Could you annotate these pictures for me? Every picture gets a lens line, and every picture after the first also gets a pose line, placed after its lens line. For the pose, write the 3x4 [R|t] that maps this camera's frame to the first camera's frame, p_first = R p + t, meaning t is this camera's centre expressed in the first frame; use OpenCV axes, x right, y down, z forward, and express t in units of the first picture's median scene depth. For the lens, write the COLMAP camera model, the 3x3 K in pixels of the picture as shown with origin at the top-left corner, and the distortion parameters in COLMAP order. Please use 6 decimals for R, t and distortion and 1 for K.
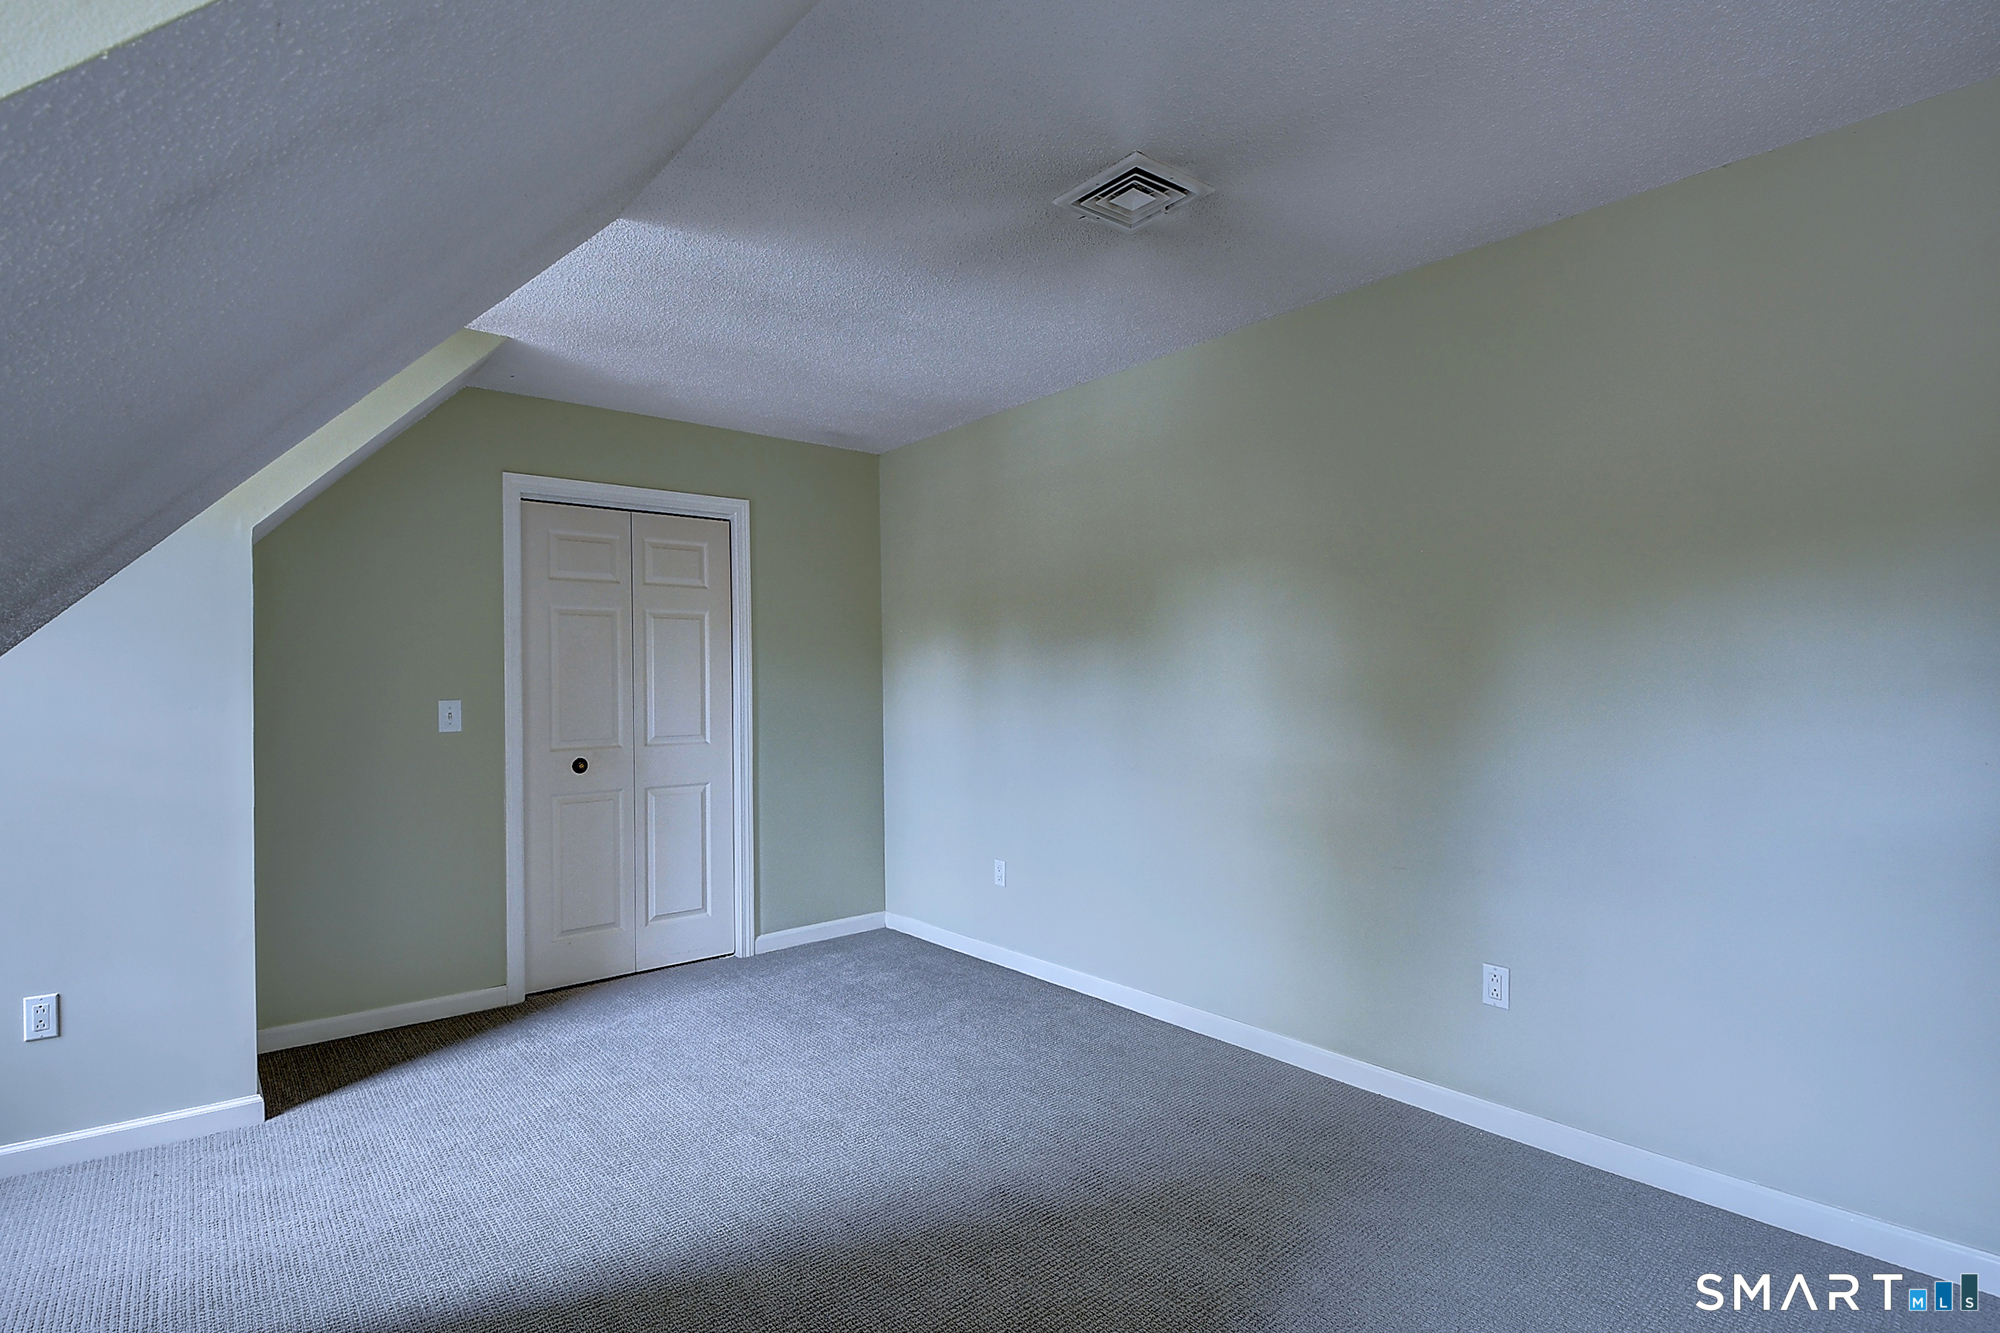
lens RADIAL K [[941.6, 0, 996.1], [0, 941.6, 672.9], [0, 0, 1]] dist [-0.000340, -0.018996]
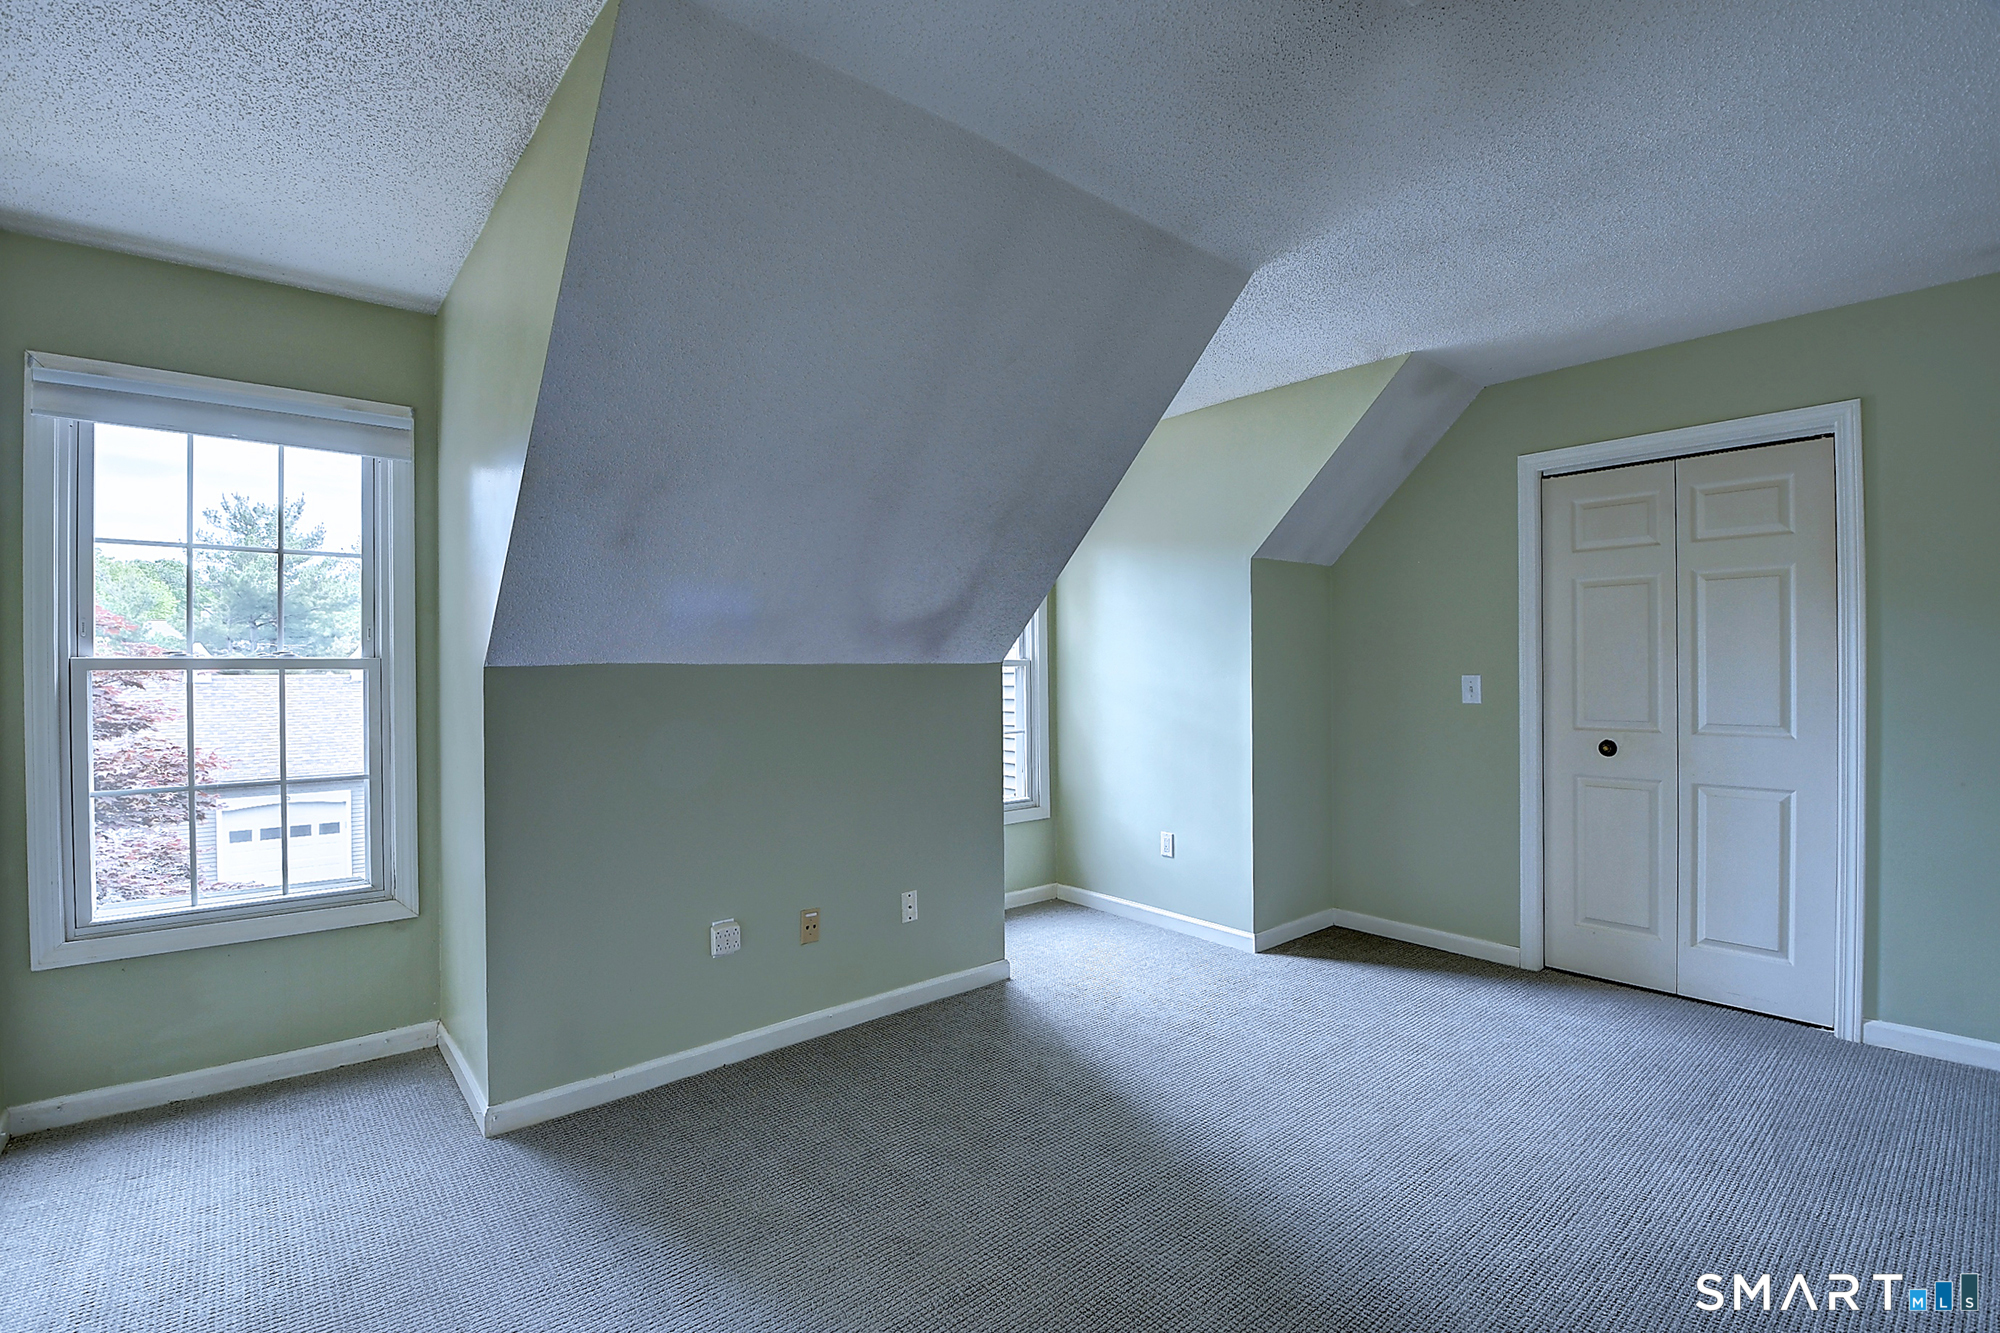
lens RADIAL K [[882.2, 0, 979.6], [0, 882.2, 677.0], [0, 0, 1]] dist [0.025010, -0.030393]
pose [[0.012265, 0.023275, -0.999654, 0.431232], [0.018335, 0.999556, 0.023497, -0.003808], [0.999757, -0.018617, 0.011833, 0.373319]]
